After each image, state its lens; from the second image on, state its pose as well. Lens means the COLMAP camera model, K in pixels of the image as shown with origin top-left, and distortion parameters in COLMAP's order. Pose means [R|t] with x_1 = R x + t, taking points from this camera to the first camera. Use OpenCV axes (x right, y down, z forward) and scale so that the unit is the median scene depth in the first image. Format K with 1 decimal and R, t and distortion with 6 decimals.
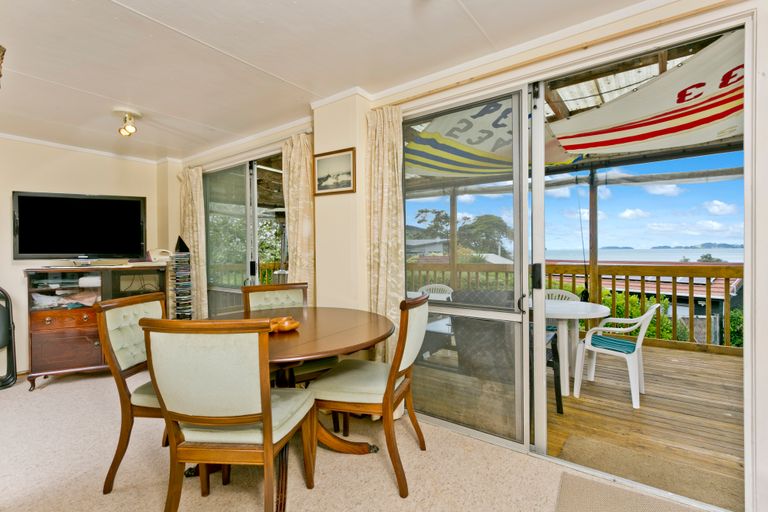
lens RADIAL K [[369.9, 0, 389.2], [0, 369.9, 251.8], [0, 0, 1]] dist [-0.001751, 0.000072]
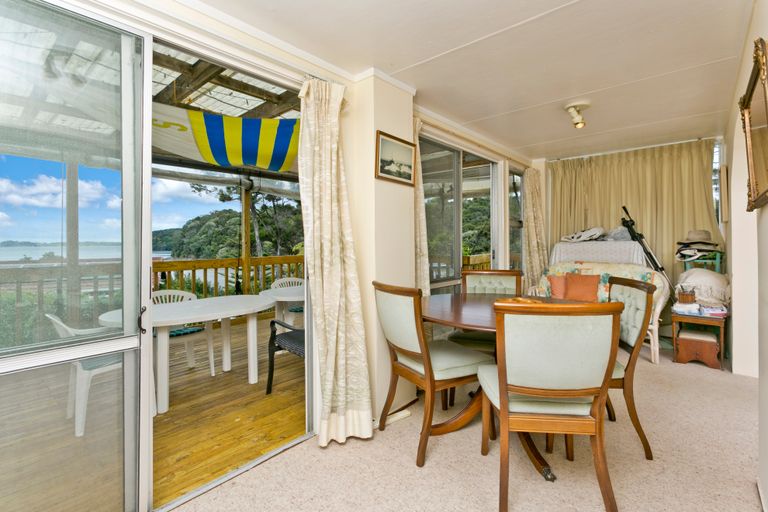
lens RADIAL K [[369.9, 0, 391.2], [0, 369.9, 237.1], [0, 0, 1]] dist [-0.001751, 0.000072]
pose [[0.047149, 0.020326, 0.998681, -1.061185], [0.015251, 0.999662, -0.021066, 0.007064], [-0.998771, 0.016225, 0.046823, 0.925909]]
